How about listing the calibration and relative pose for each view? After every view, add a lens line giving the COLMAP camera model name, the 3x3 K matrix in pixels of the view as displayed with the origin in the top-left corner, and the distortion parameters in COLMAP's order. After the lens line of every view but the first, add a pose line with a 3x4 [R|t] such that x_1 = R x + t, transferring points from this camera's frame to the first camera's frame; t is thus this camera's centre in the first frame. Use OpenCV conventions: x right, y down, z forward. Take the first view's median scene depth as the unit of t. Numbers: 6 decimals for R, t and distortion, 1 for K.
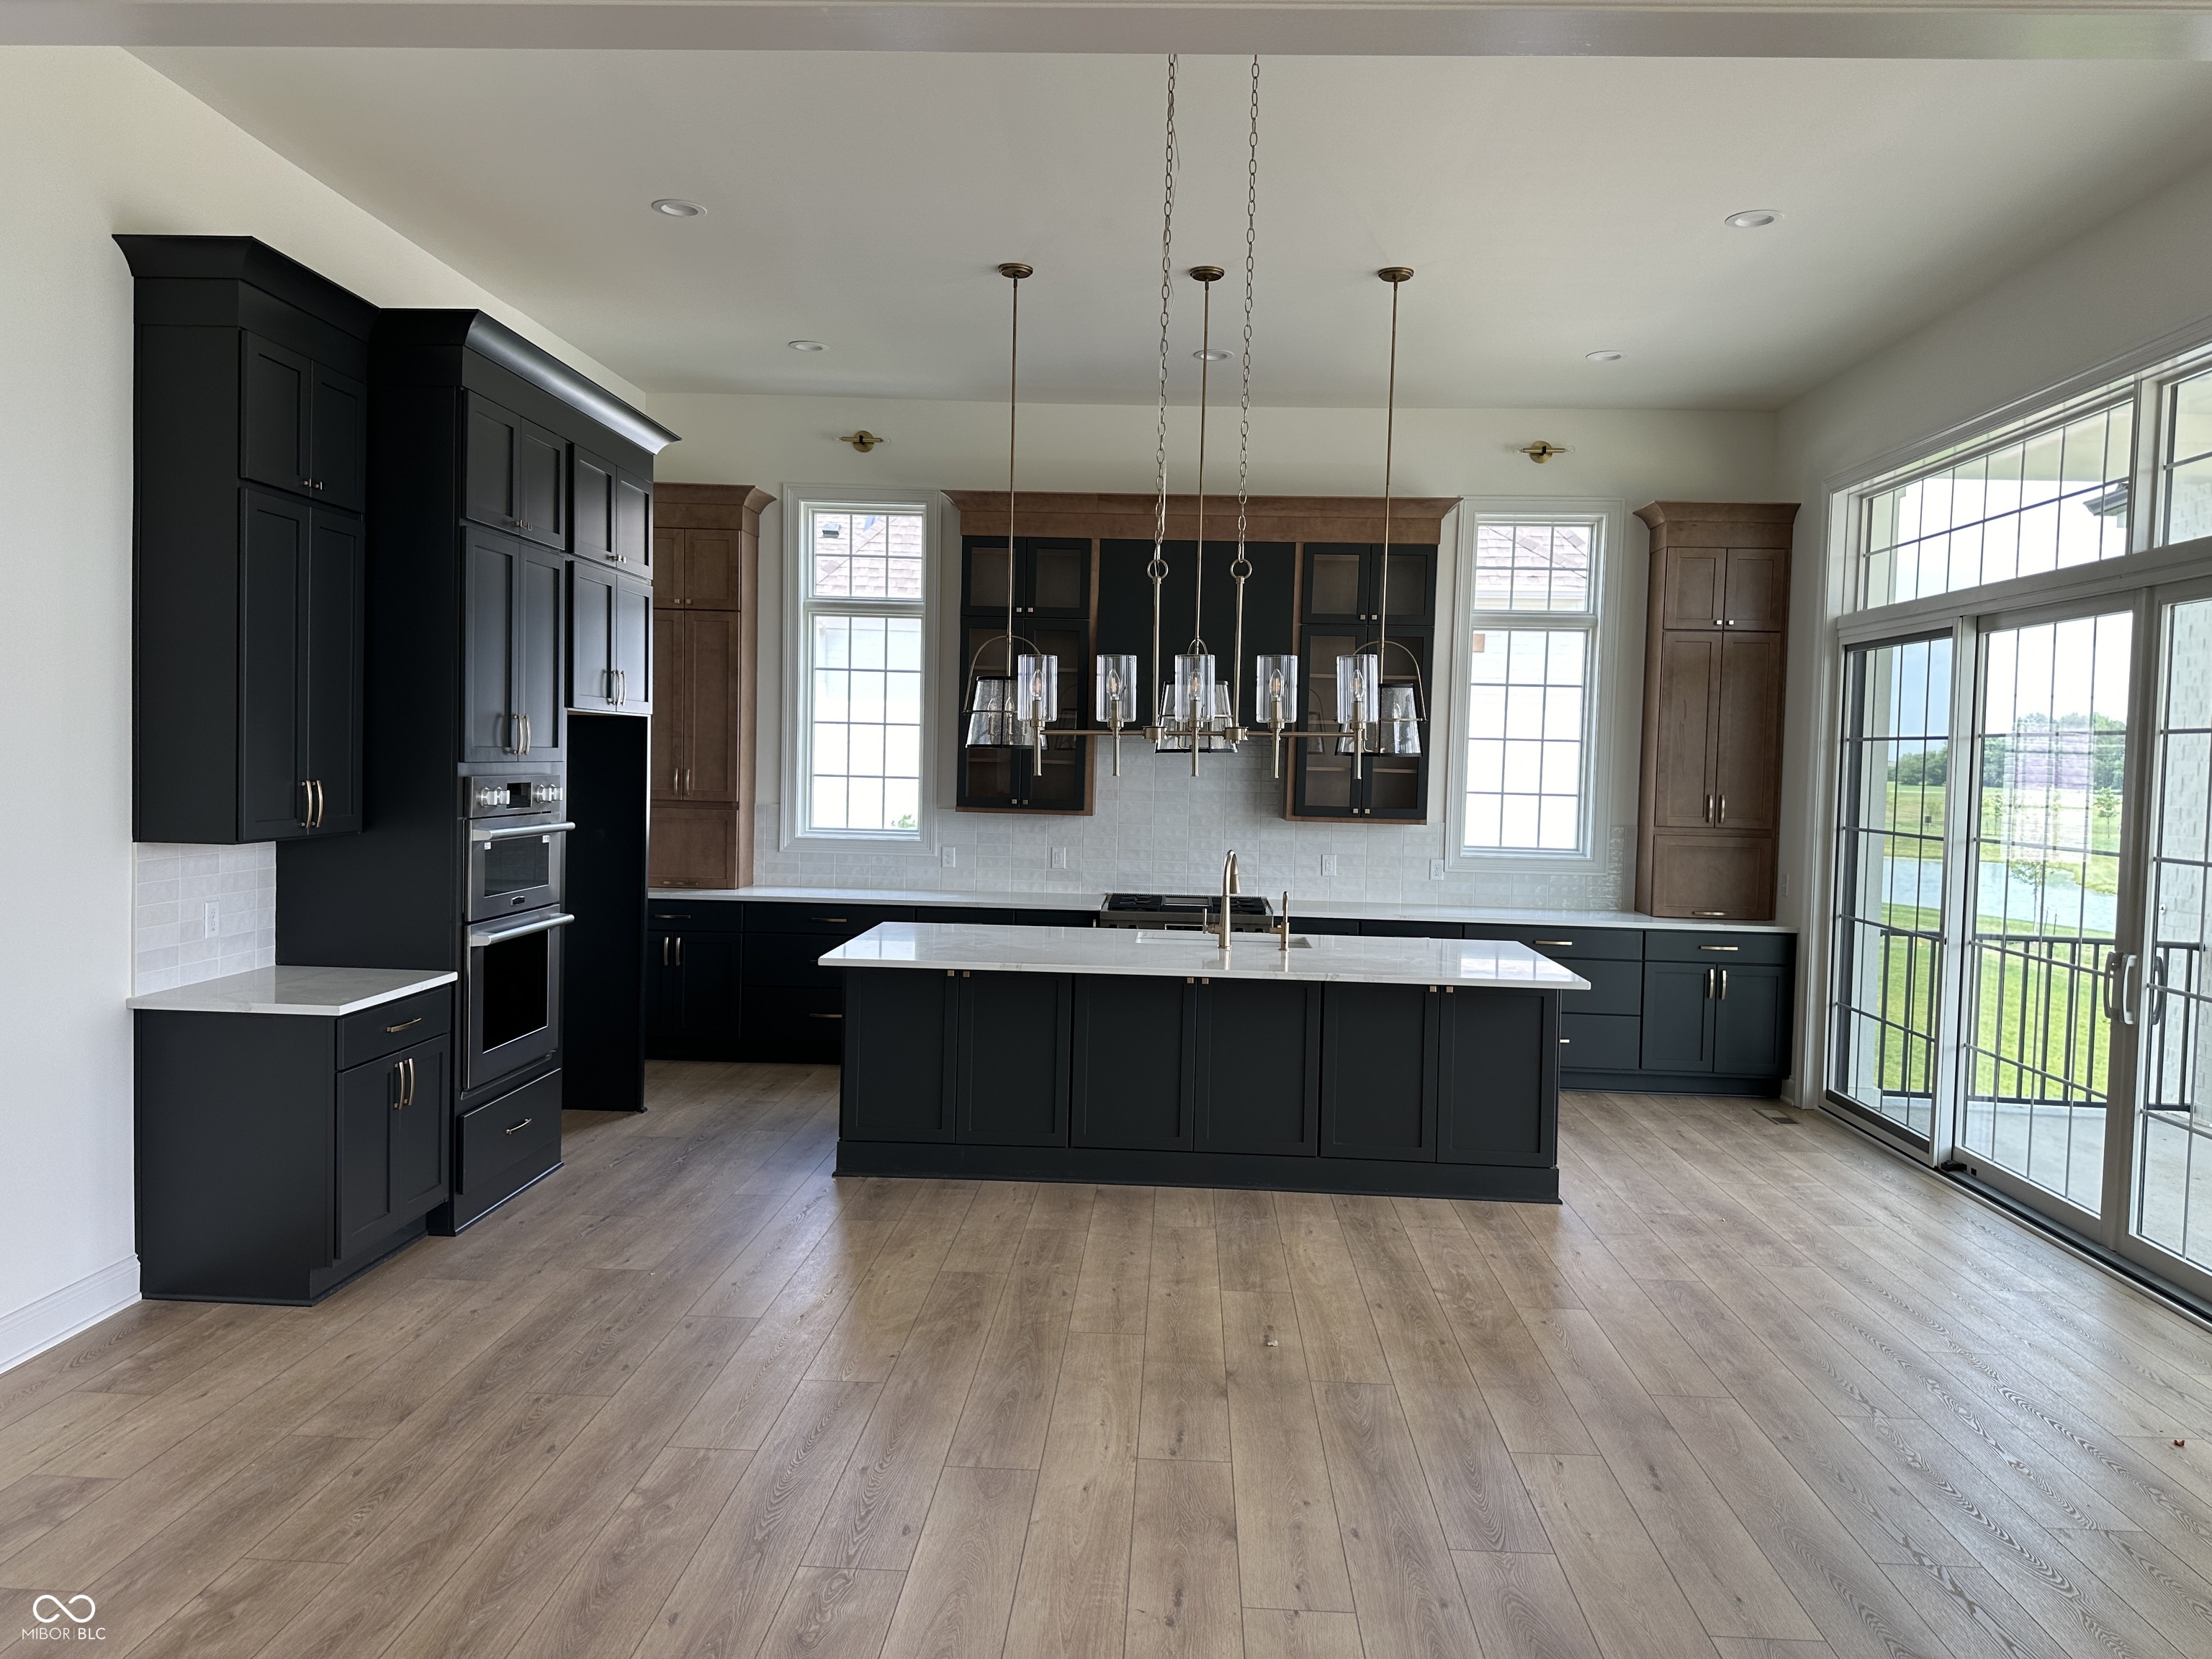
lens RADIAL K [[1546.9, 0, 1108.5], [0, 1546.9, 819.2], [0, 0, 1]] dist [0.191997, -0.420158]
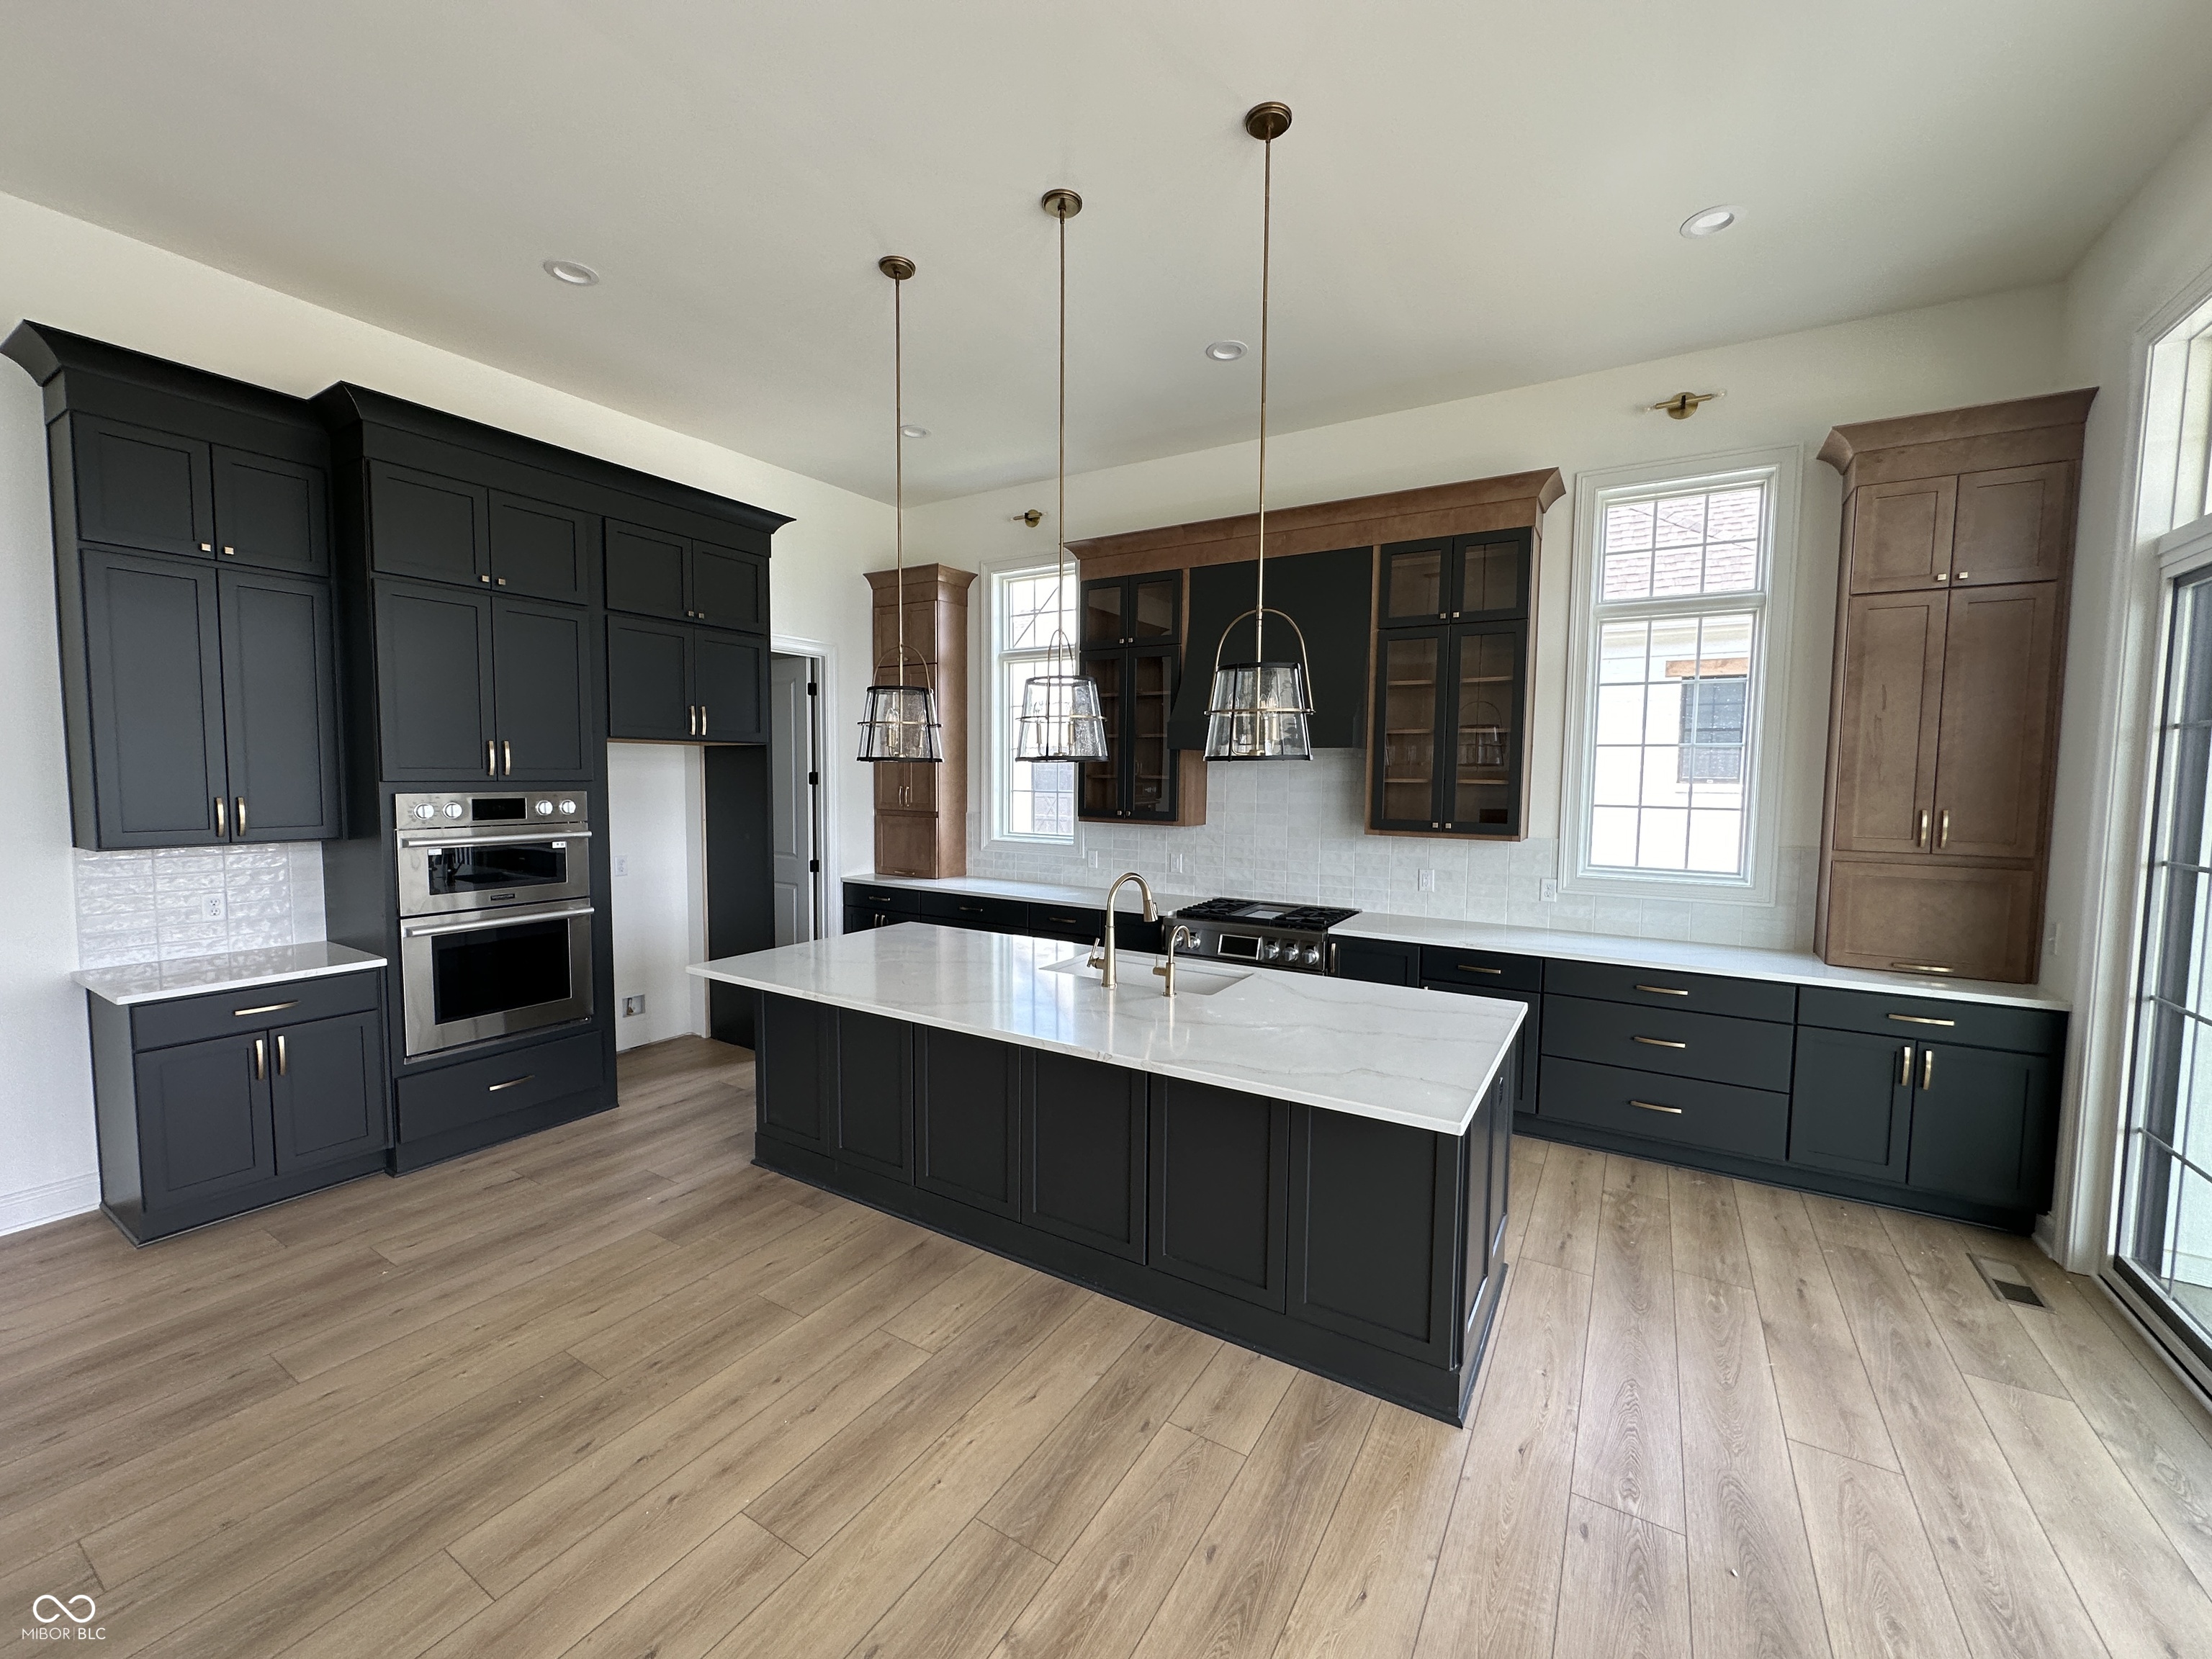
lens RADIAL K [[883.5, 0, 1097.6], [0, 883.5, 832.2], [0, 0, 1]] dist [-0.002584, 0.000272]
pose [[0.874017, 0.016982, -0.485598, 0.248954], [-0.008506, 0.999771, 0.019653, -0.010226], [0.485820, -0.013047, 0.873961, 0.455479]]
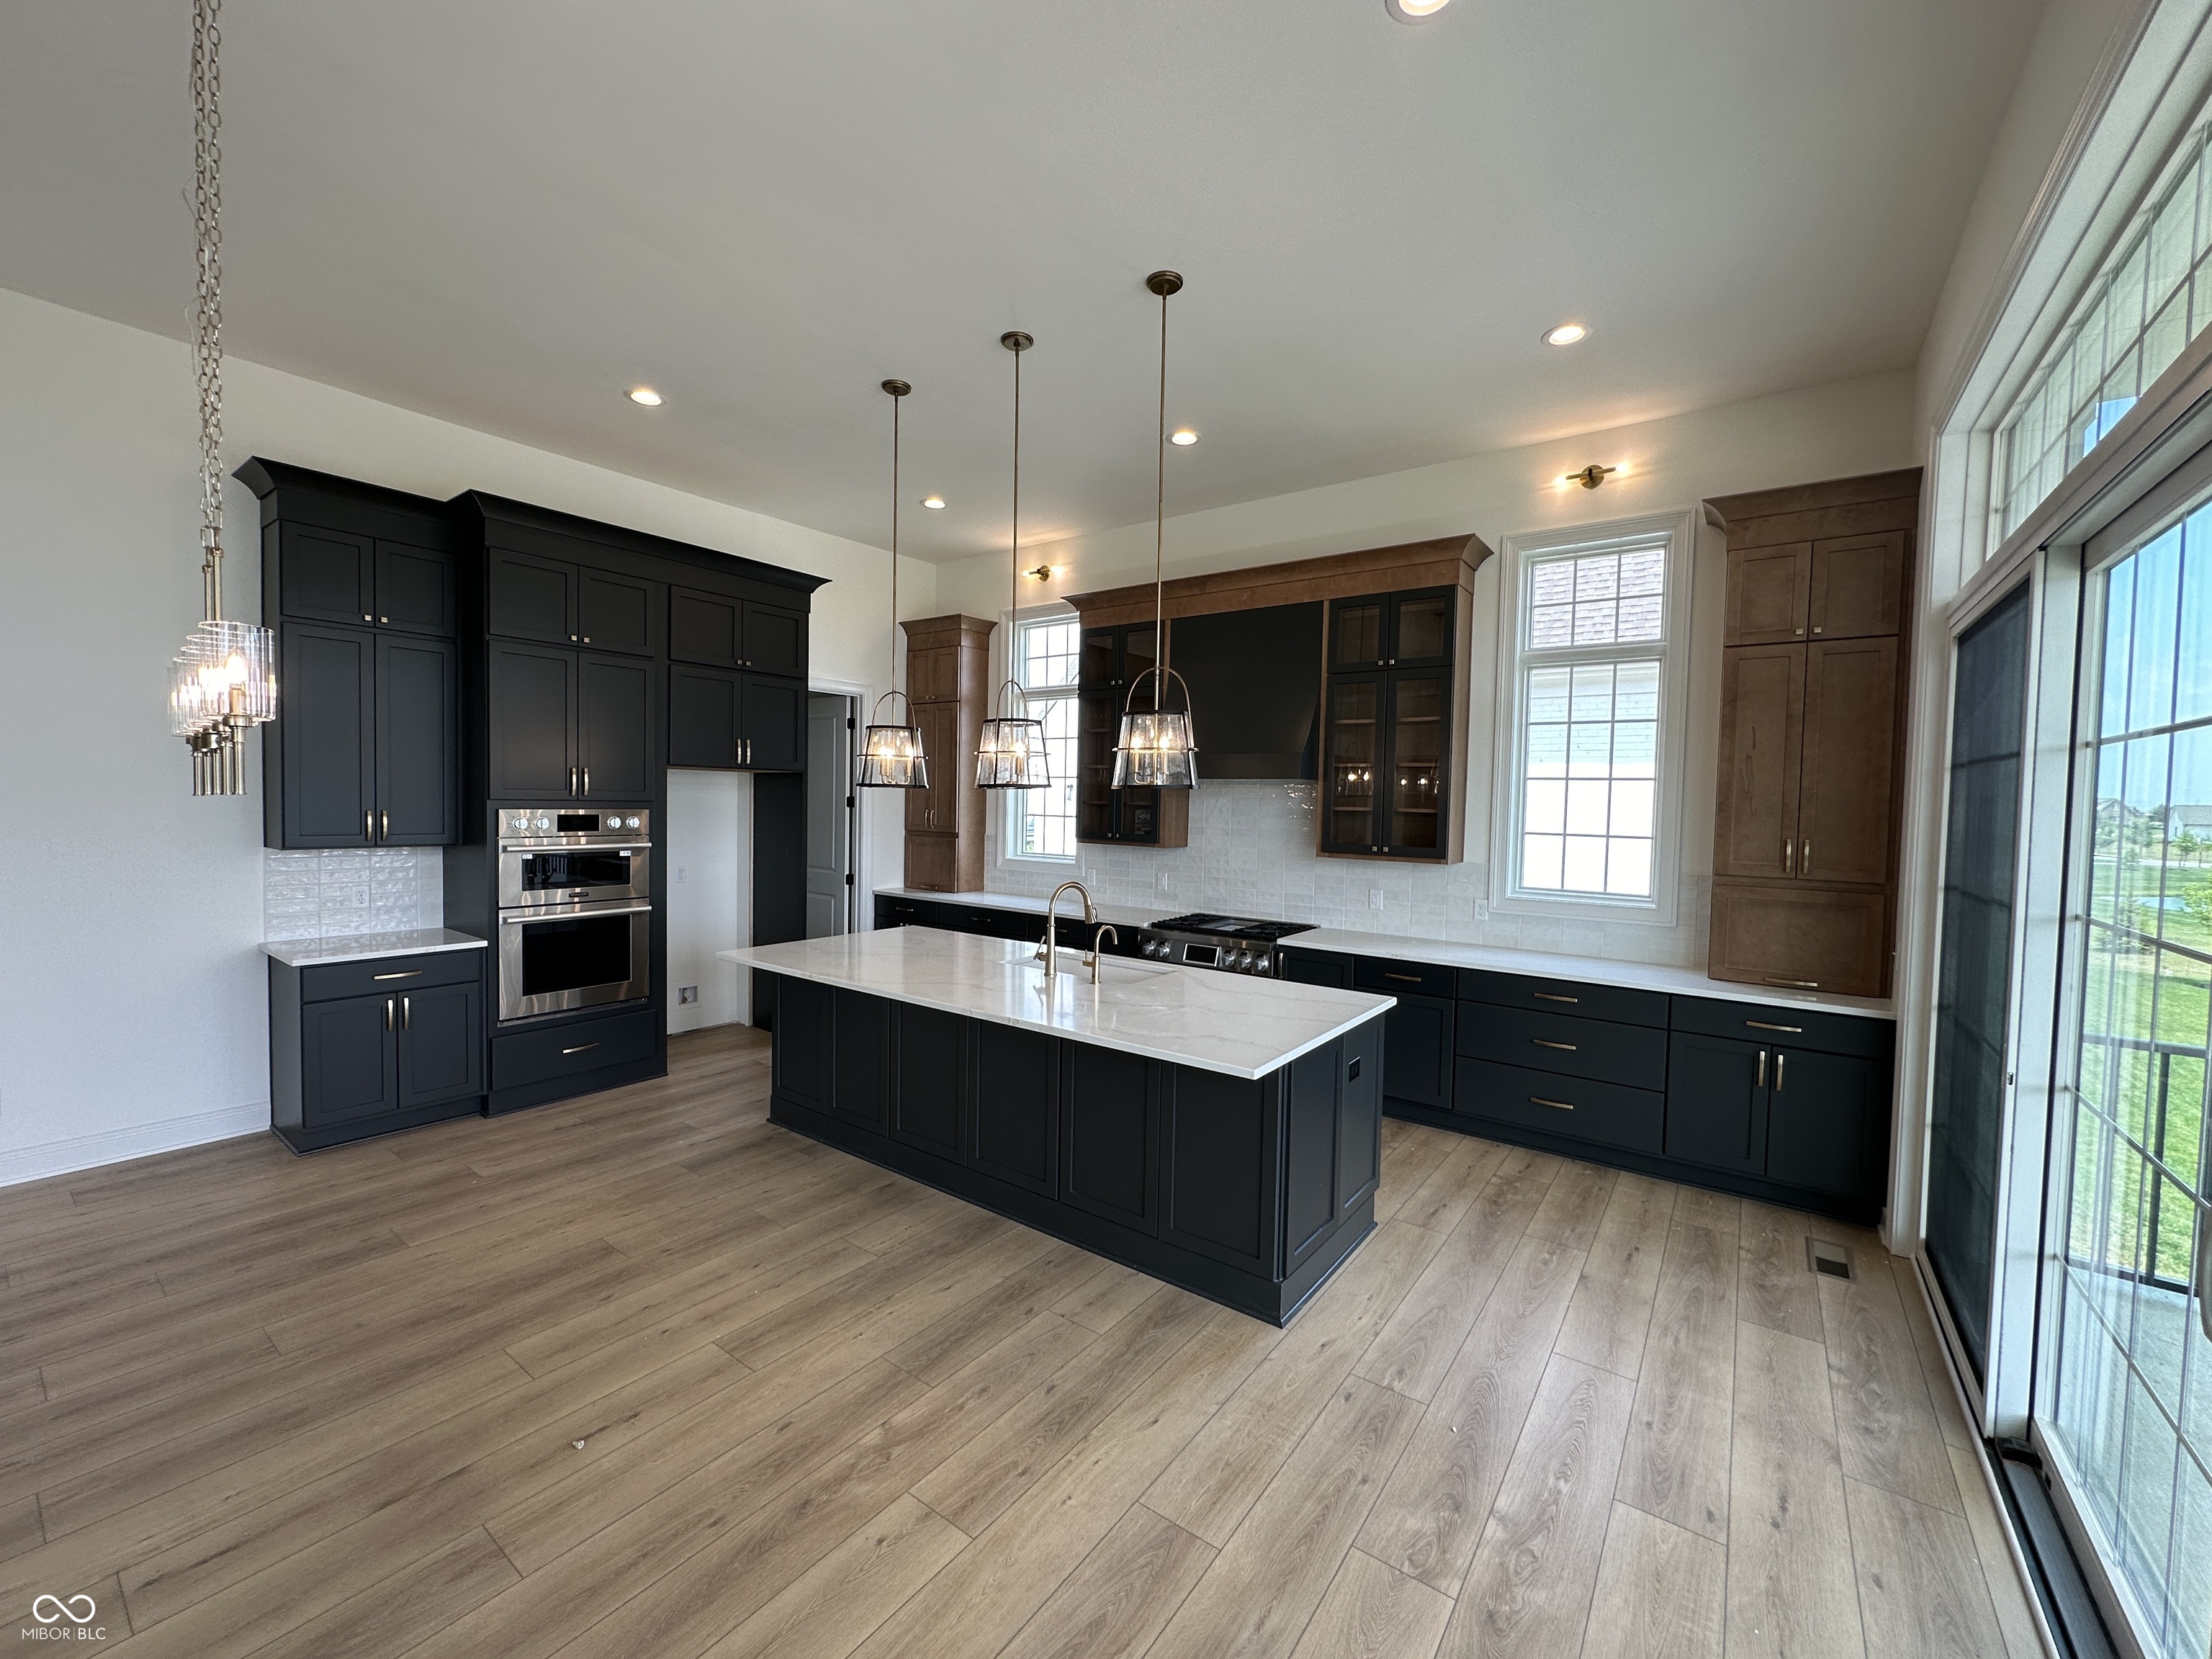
lens RADIAL K [[883.5, 0, 1097.6], [0, 883.5, 832.2], [0, 0, 1]] dist [-0.002584, 0.000272]
pose [[0.829397, 0.013046, -0.558507, 0.348948], [-0.023020, 0.999676, -0.010835, -0.006013], [0.558185, 0.021843, 0.829429, 0.421303]]
